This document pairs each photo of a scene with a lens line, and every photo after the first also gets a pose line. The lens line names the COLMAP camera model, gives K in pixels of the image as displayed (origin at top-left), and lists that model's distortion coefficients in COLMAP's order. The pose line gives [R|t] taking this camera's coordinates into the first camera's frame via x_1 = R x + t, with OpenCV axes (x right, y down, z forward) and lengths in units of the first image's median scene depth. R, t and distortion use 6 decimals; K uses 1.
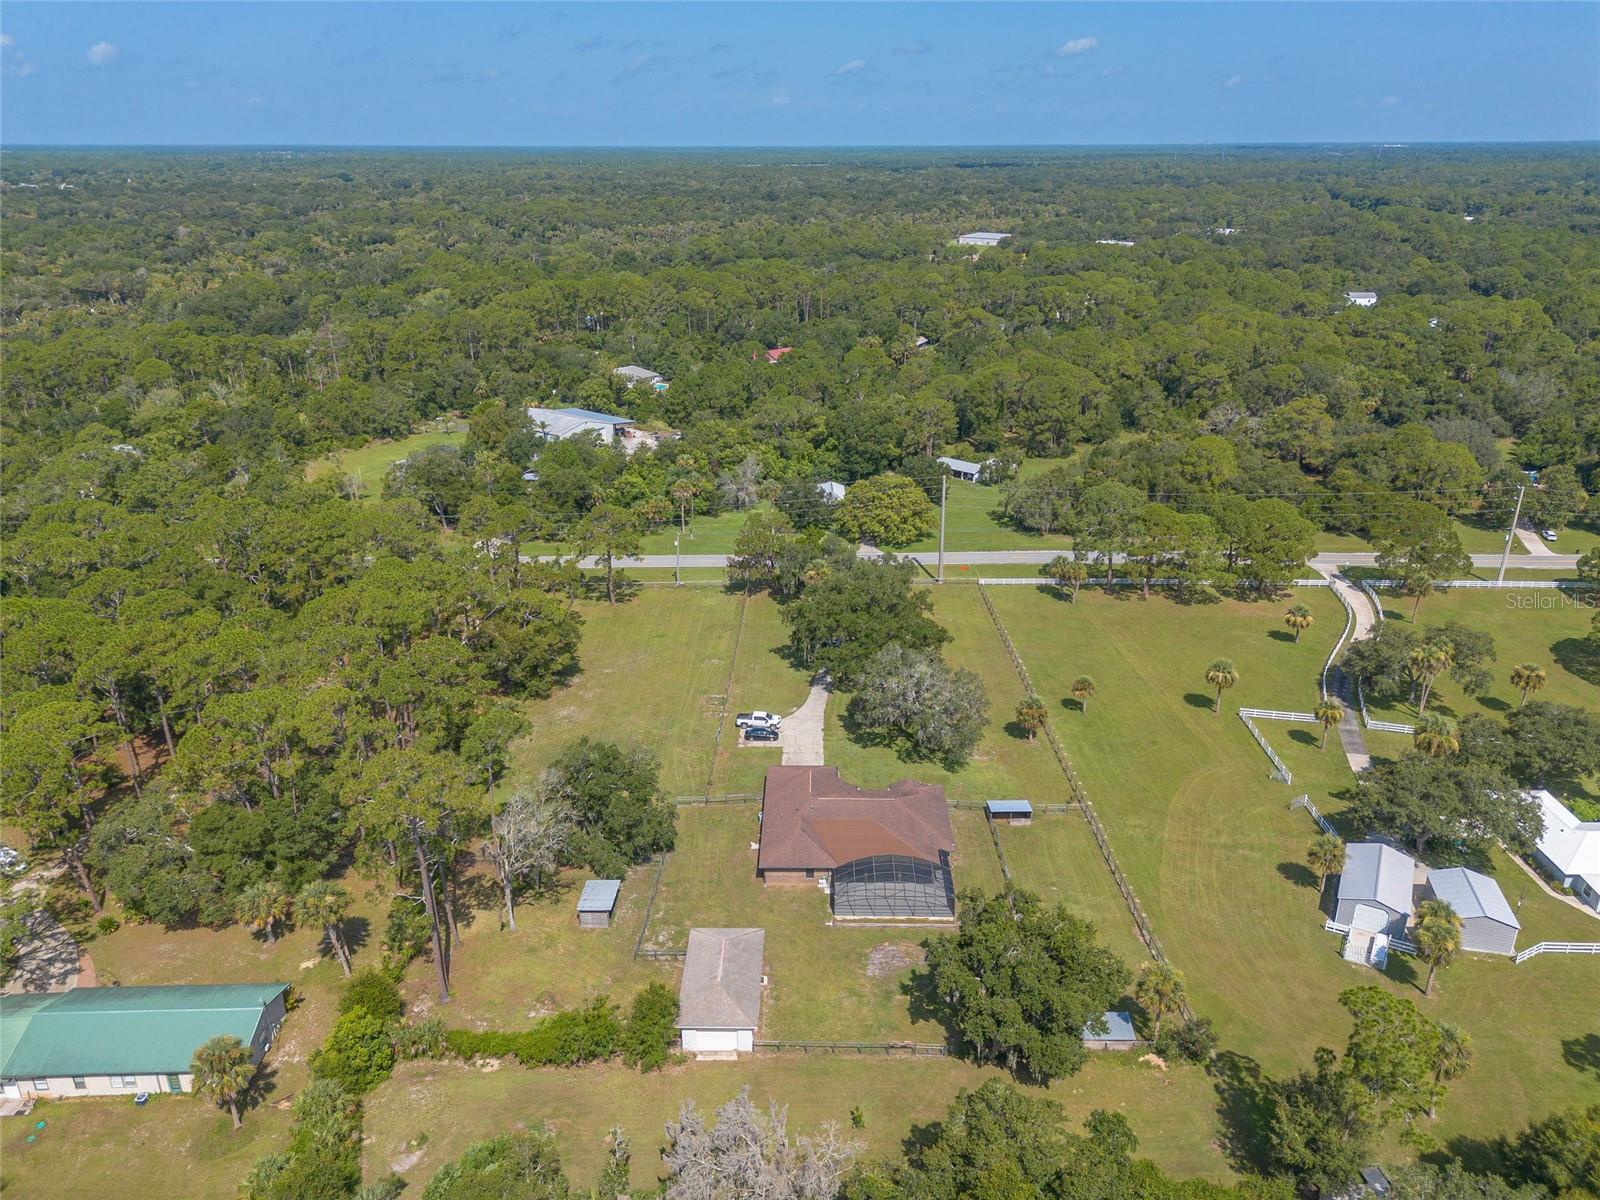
lens RADIAL K [[1139.4, 0, 803.9], [0, 1139.4, 589.4], [0, 0, 1]] dist [0.068327, -0.068882]
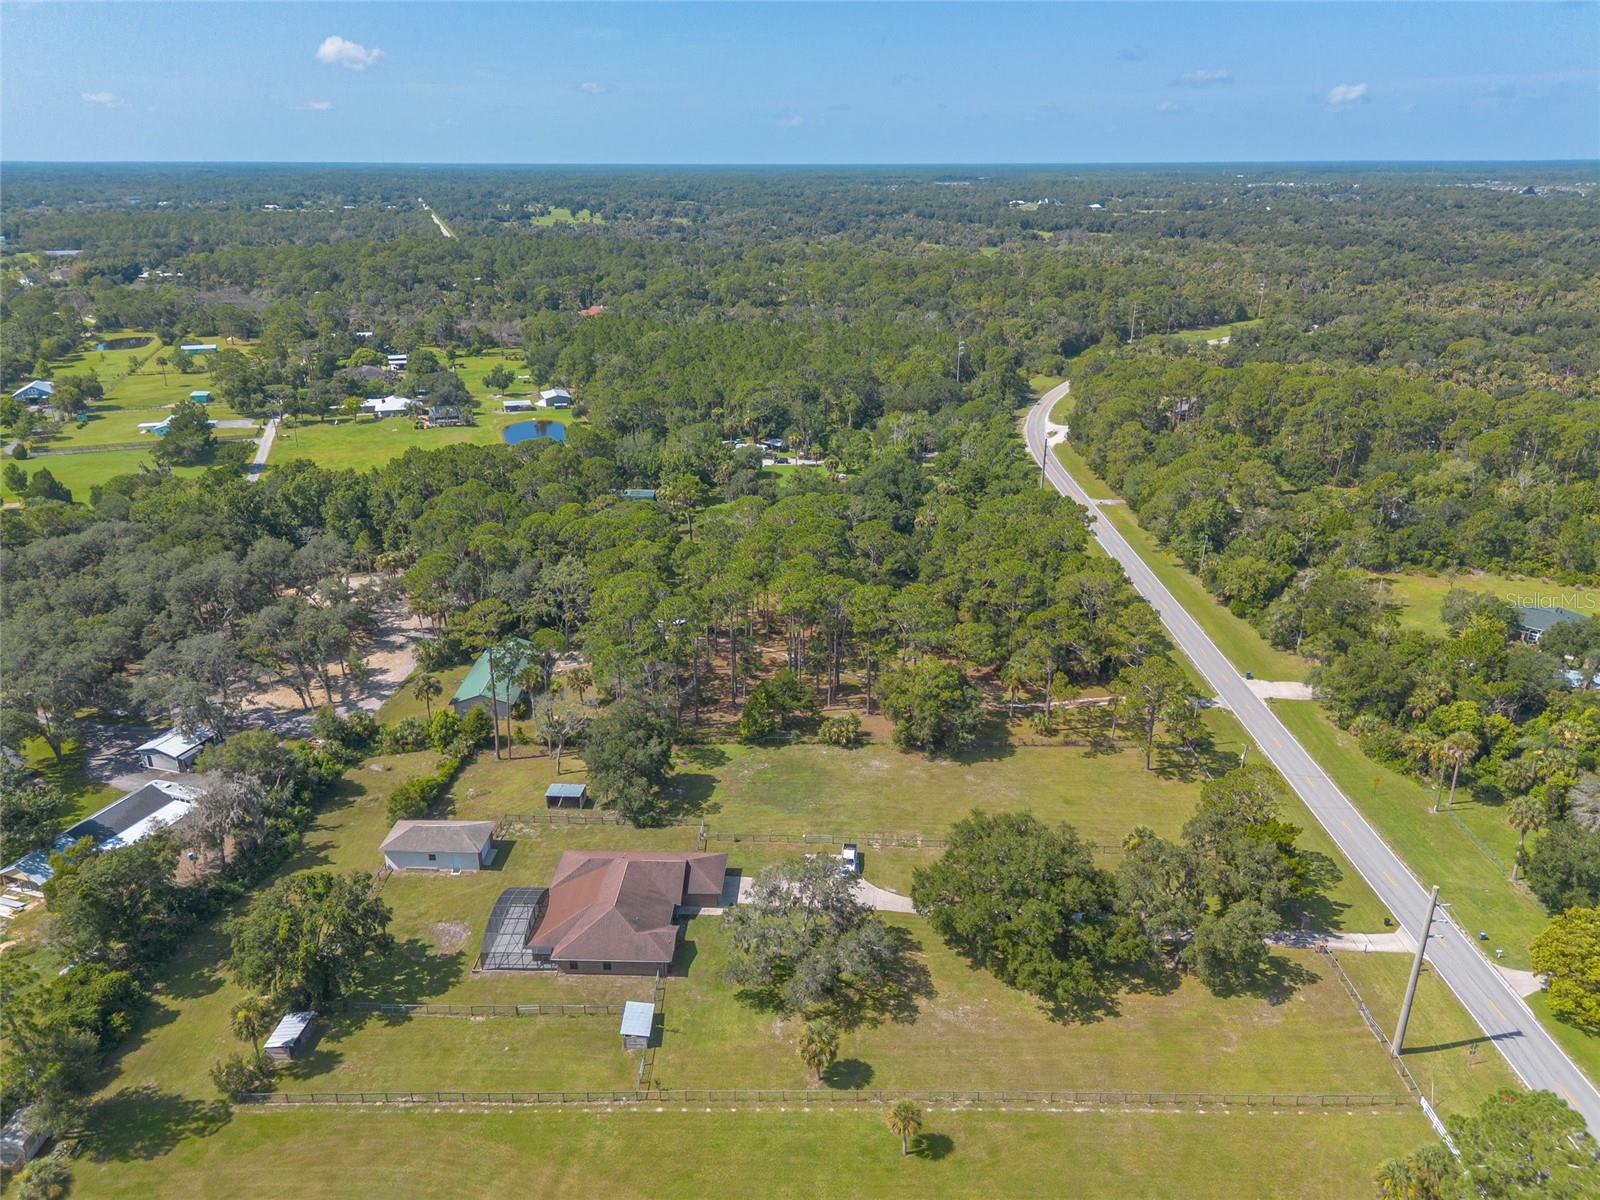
lens RADIAL K [[1139.4, 0, 793.2], [0, 1139.4, 608.1], [0, 0, 1]] dist [0.068327, -0.068882]
pose [[-0.028771, 0.366890, -0.929819, 0.796709], [-0.358849, 0.864404, 0.352182, -0.398868], [0.932952, 0.343798, 0.106788, 0.809937]]
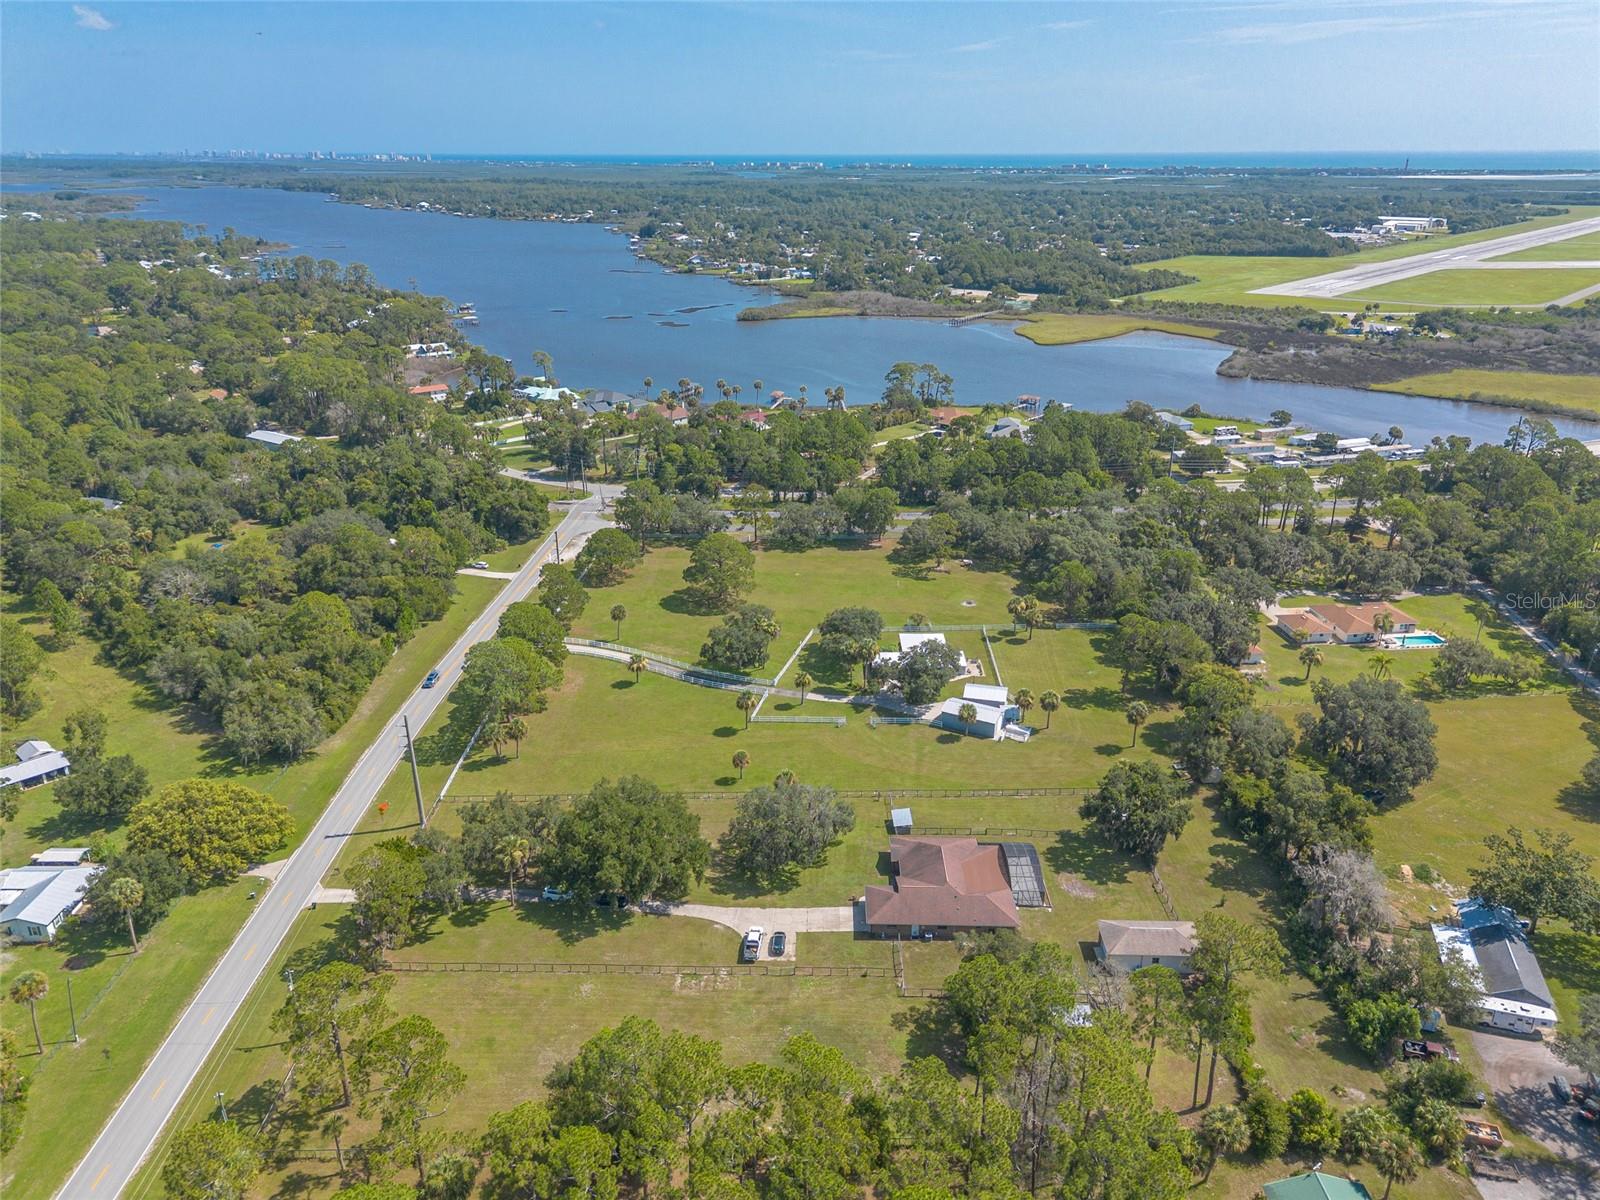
lens RADIAL K [[1139.4, 0, 796.1], [0, 1139.4, 564.2], [0, 0, 1]] dist [0.068327, -0.068882]
pose [[0.009214, -0.336831, 0.941520, -0.909212], [0.363581, 0.878245, 0.310636, -0.494718], [-0.931517, 0.339456, 0.130557, 0.745406]]
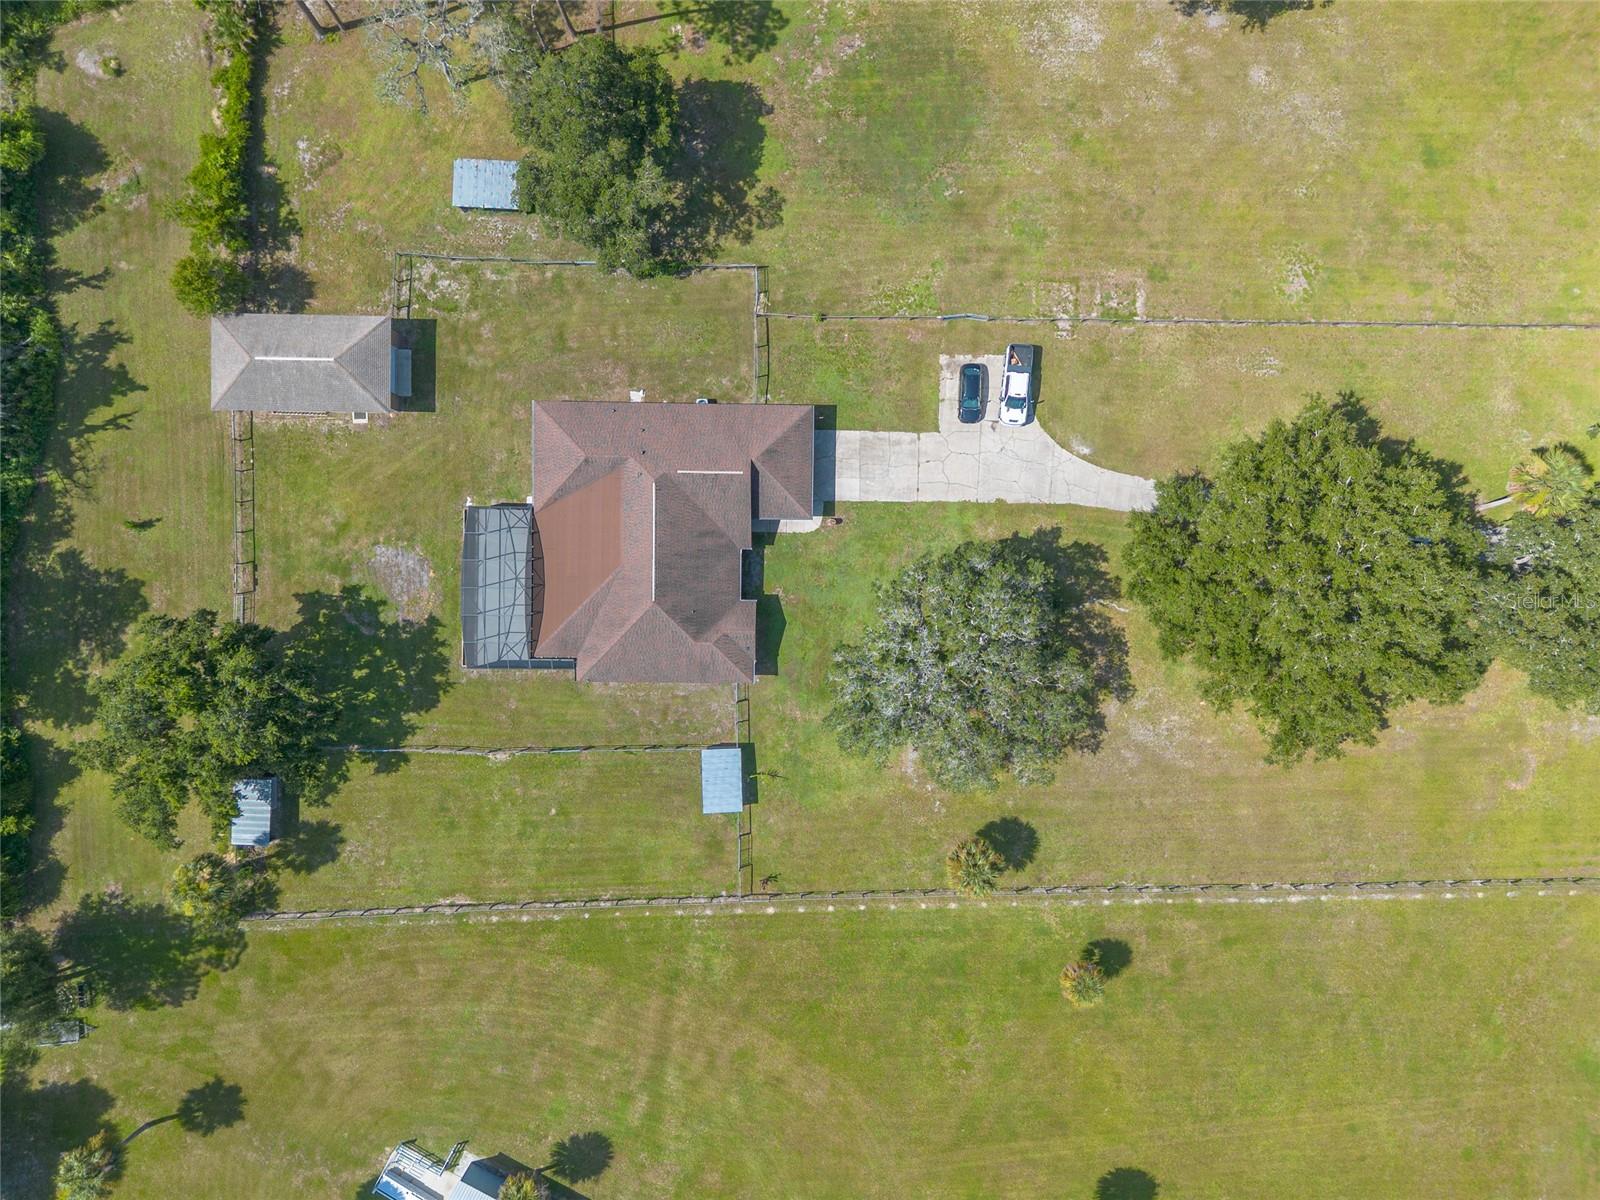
lens RADIAL K [[1139.4, 0, 785.9], [0, 1139.4, 566.2], [0, 0, 1]] dist [0.068327, -0.068882]
pose [[0.002770, 0.999893, 0.014388, 0.042628], [-0.356266, -0.012457, 0.934302, -0.384694], [0.934381, -0.007714, 0.356193, 0.716746]]
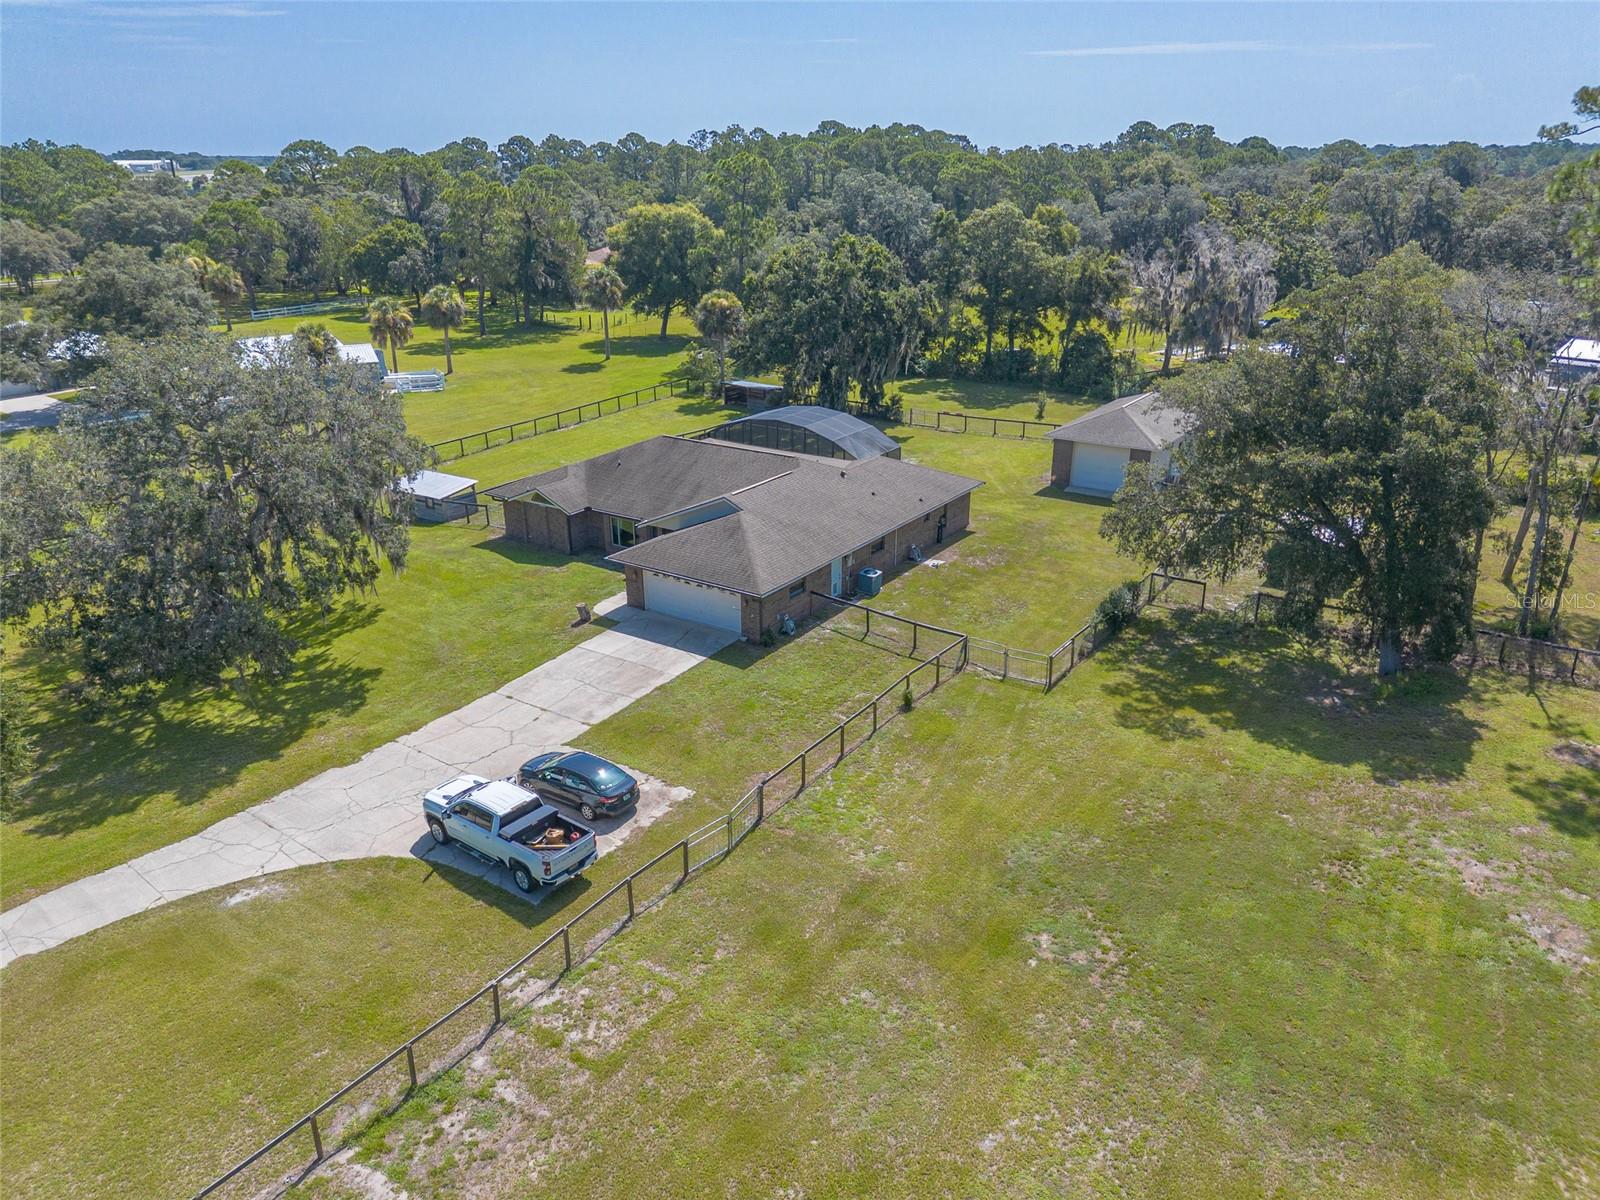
lens RADIAL K [[1139.4, 0, 802.5], [0, 1139.4, 600.9], [0, 0, 1]] dist [0.068327, -0.068882]
pose [[-0.837959, -0.193410, 0.510310, -0.196861], [0.202242, 0.758455, 0.619551, -0.043417], [-0.506875, 0.622365, -0.596439, 1.112329]]
